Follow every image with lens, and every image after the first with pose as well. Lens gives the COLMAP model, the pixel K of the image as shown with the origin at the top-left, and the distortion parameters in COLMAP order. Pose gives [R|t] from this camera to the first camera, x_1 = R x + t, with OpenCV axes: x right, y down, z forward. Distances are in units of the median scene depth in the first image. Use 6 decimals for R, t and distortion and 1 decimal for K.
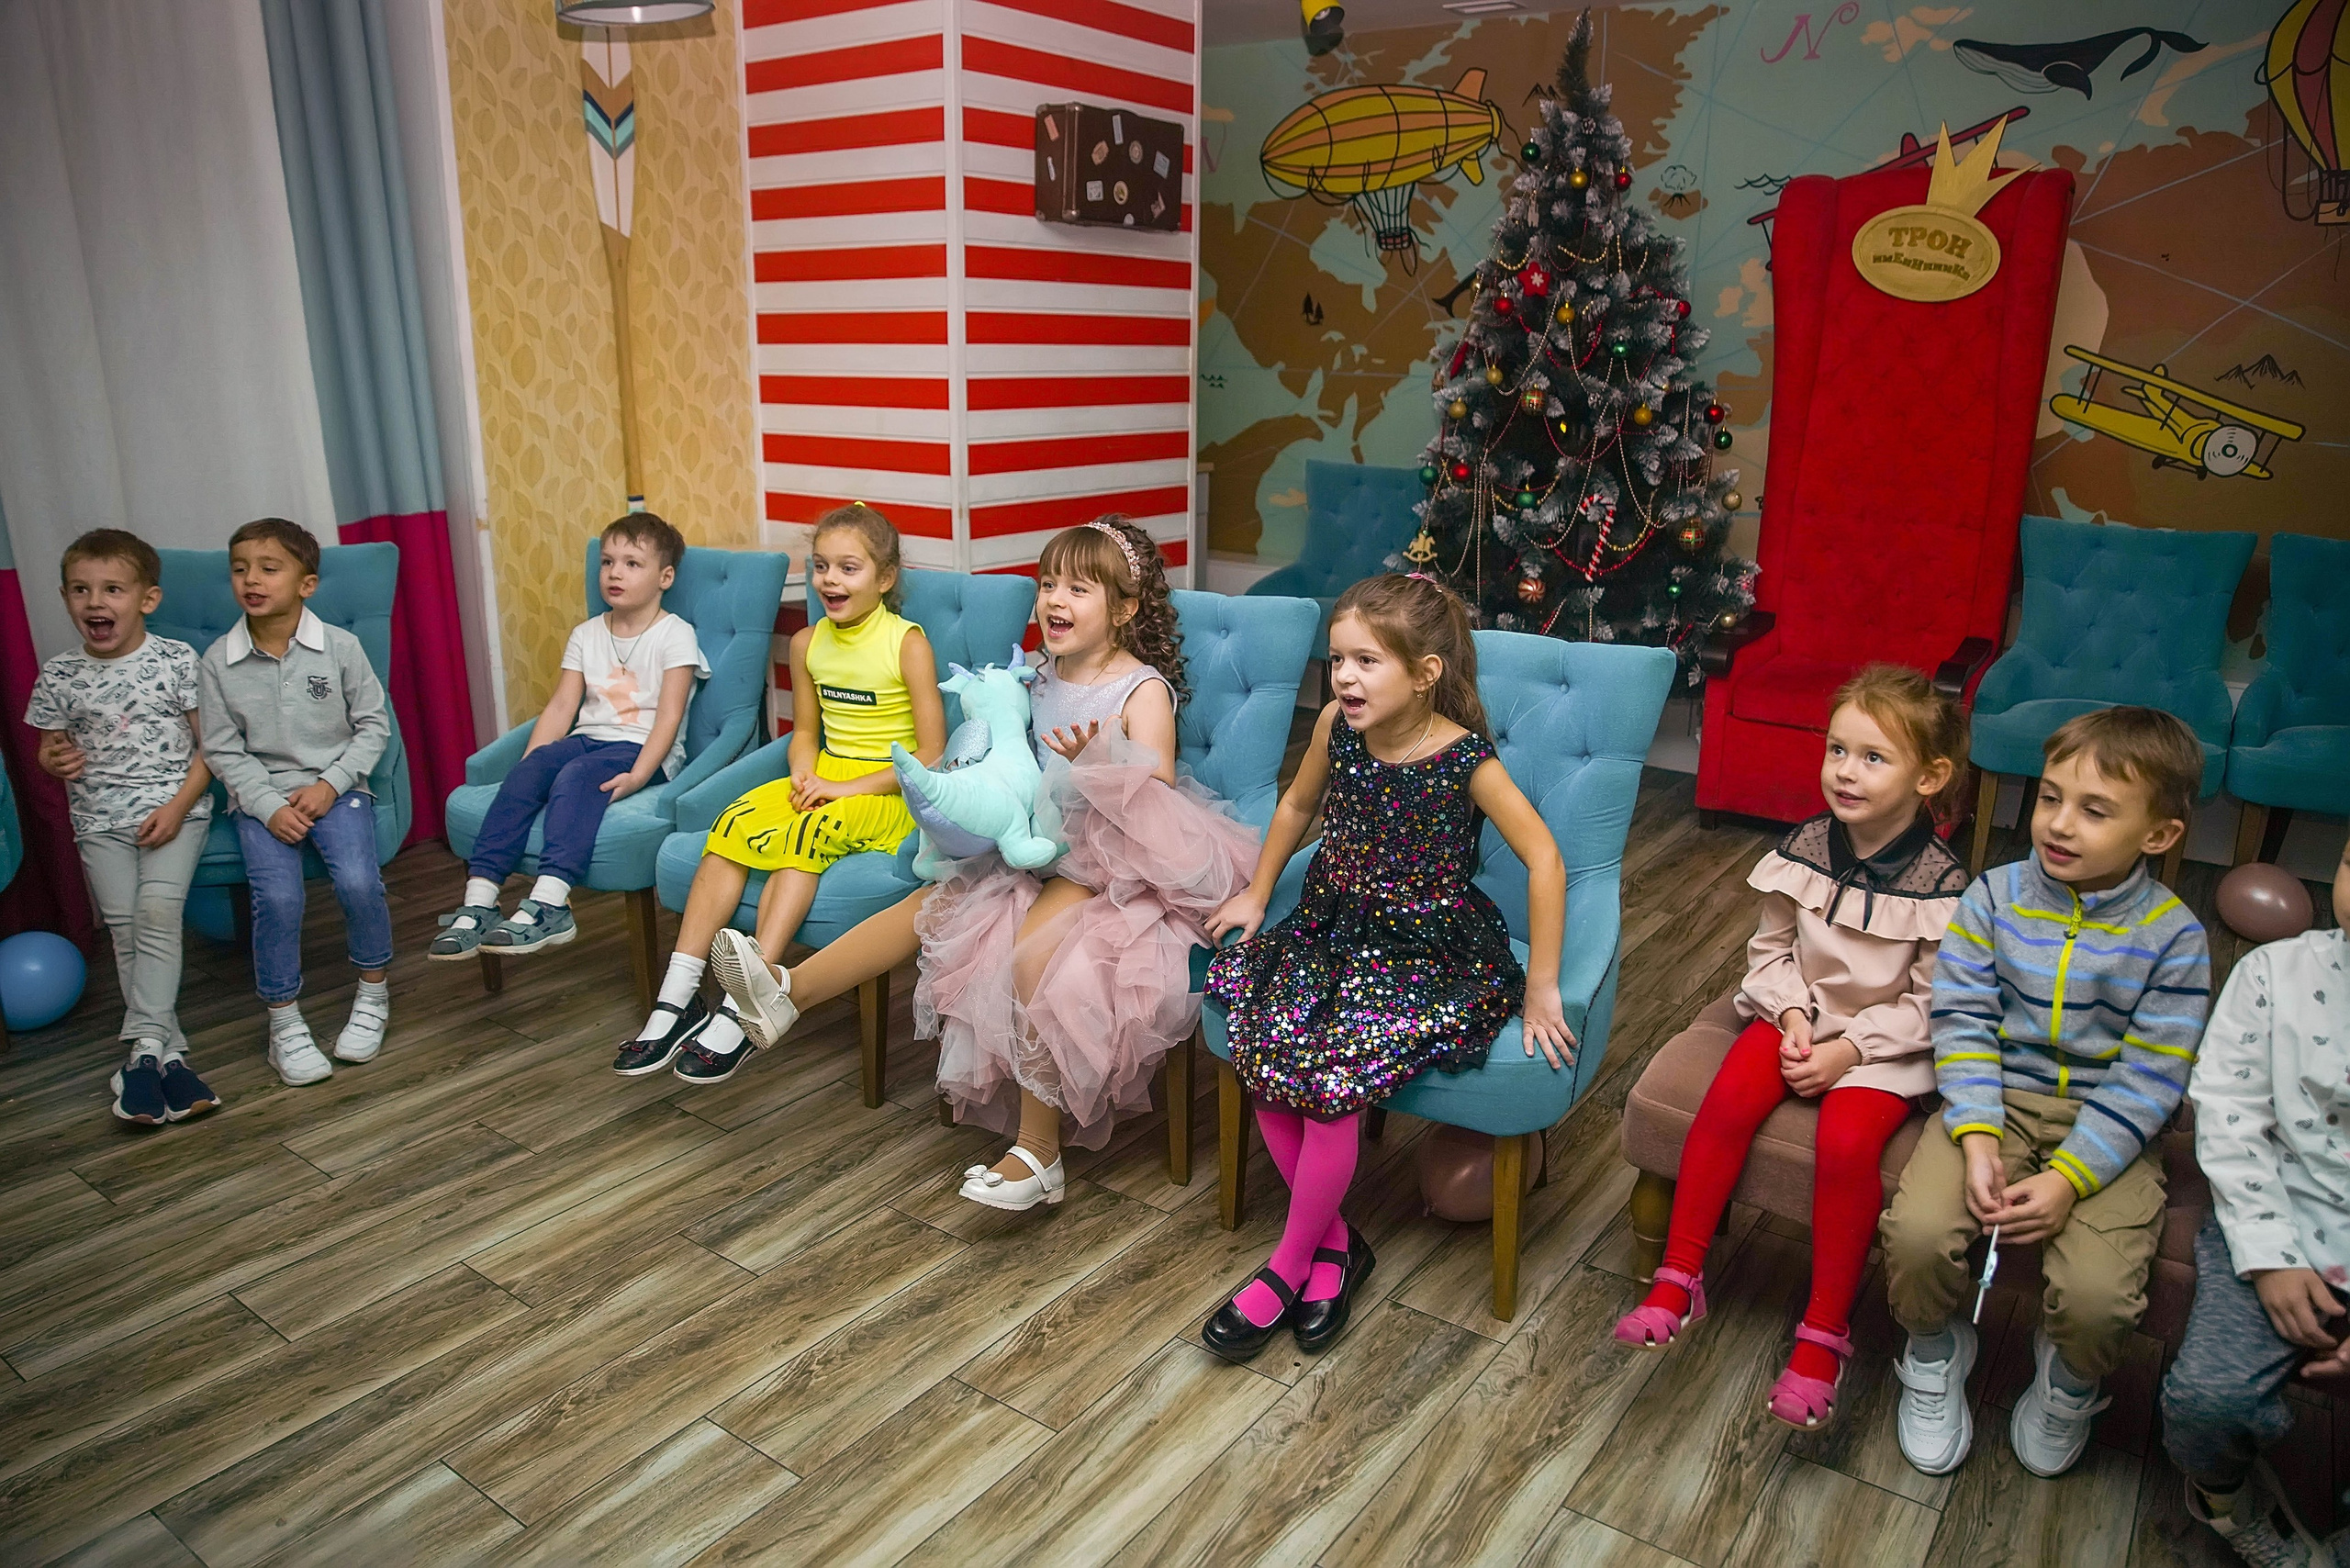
lens RADIAL K [[1551.4, 0, 1157.2], [0, 1551.4, 784.3], [0, 0, 1]] dist [-0.093077, 0.063592]
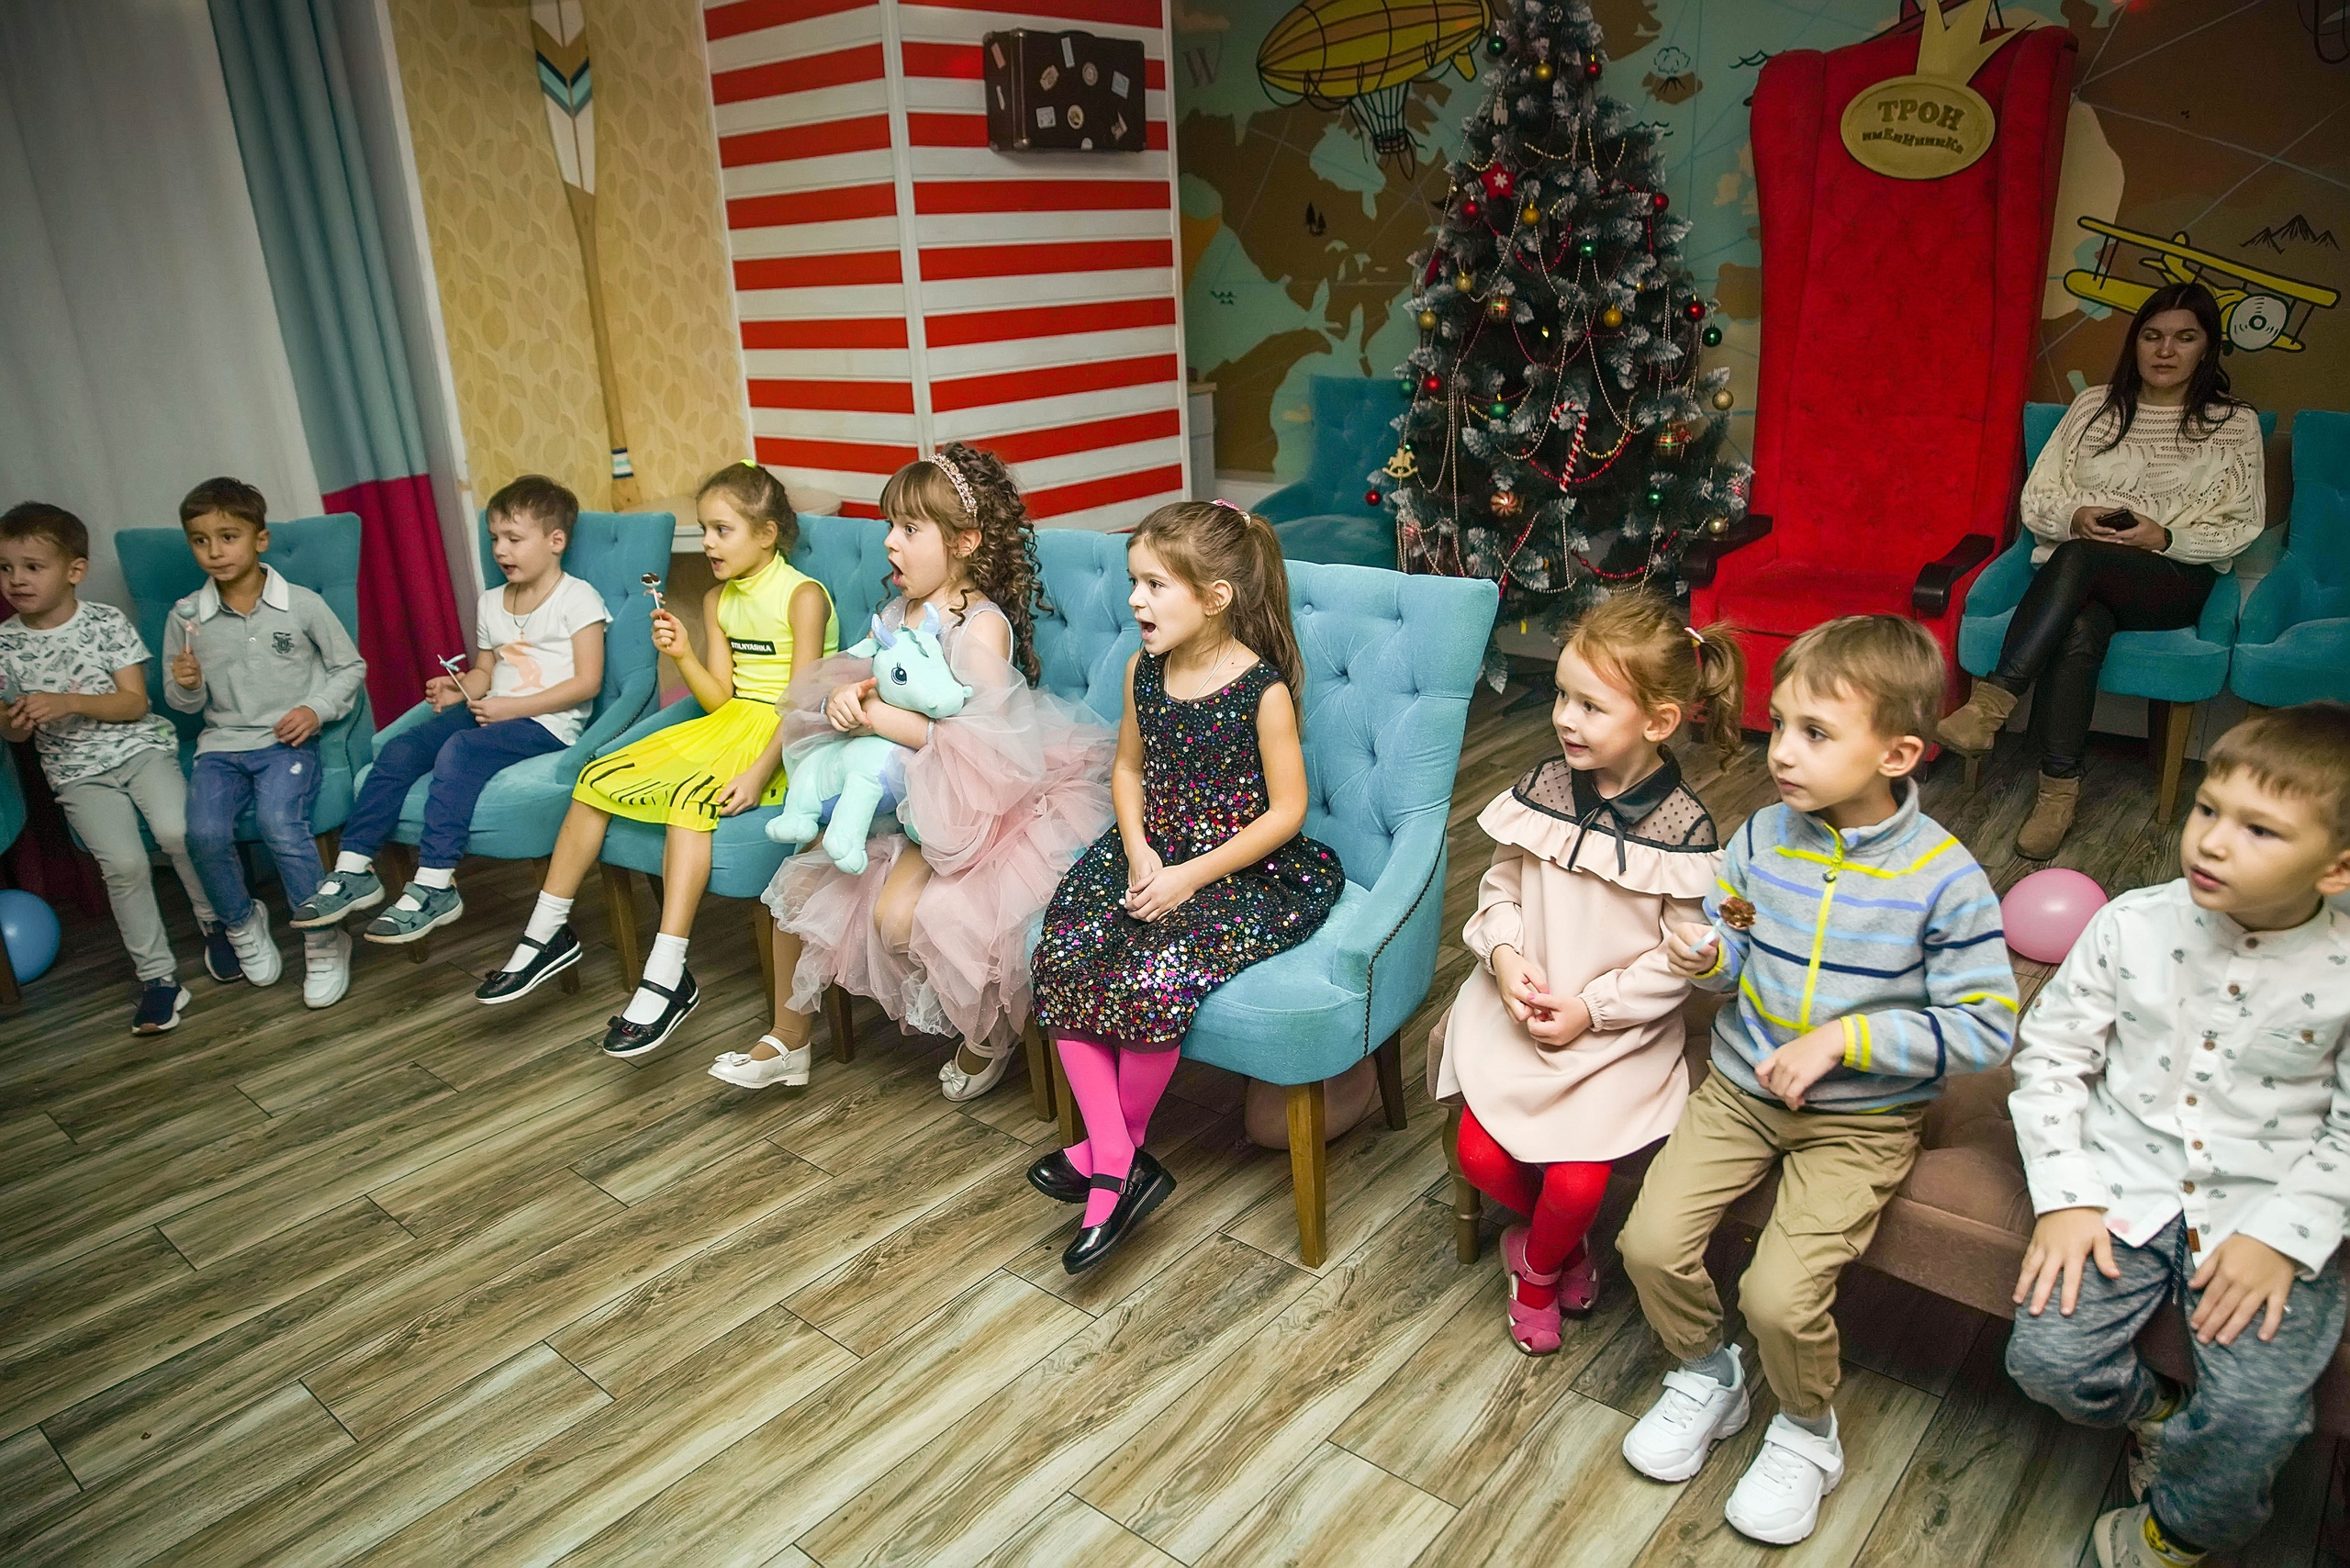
lens RADIAL K [[1551.4, 0, 1163.4], [0, 1551.4, 782.6], [0, 0, 1]] dist [-0.093077, 0.063592]
pose [[0.995539, -0.026331, -0.090597, 0.120764], [0.031377, 0.998008, 0.054732, -0.010264], [0.088975, -0.057331, 0.994382, -0.000022]]
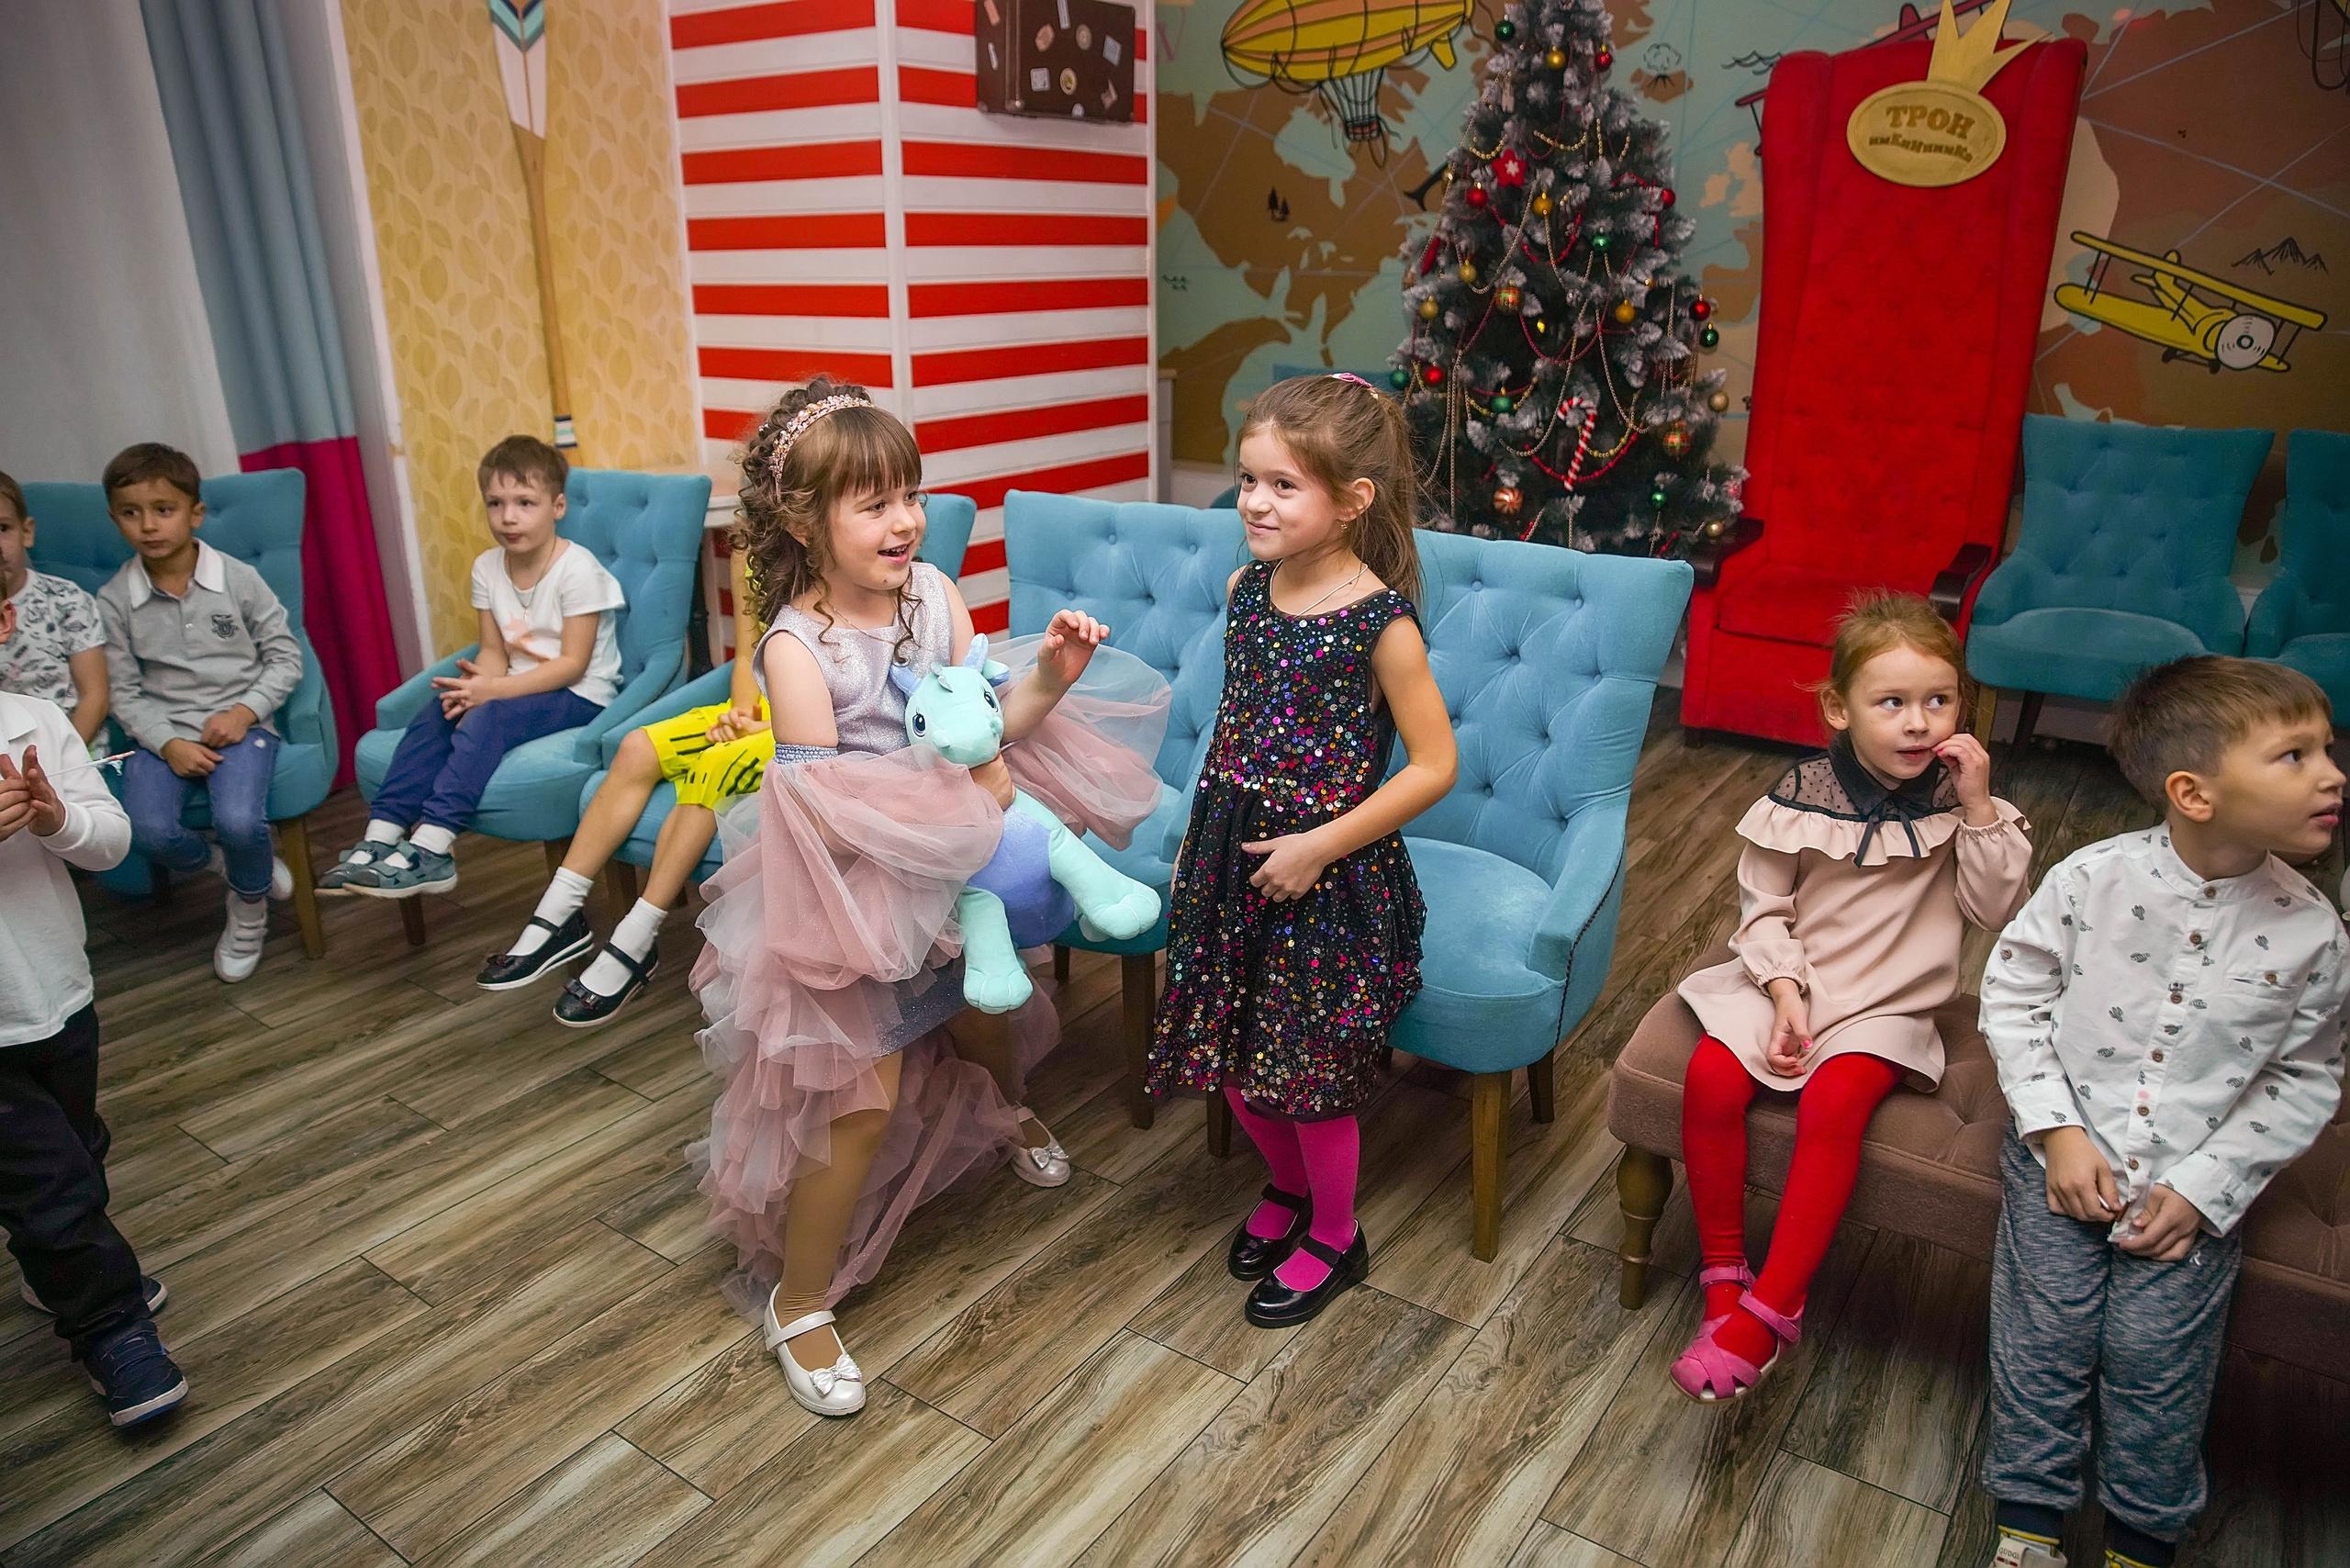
lens RADIAL K [[1551.4, 0, 1149.6], [0, 1551.4, 771.0], [0, 0, 1]] dist [-0.093077, 0.063592]
pose [[0.999844, -0.016918, 0.005103, 0.015408], [0.016632, 0.998523, 0.051727, -0.013053], [-0.005970, -0.051634, 0.998648, 0.048674]]
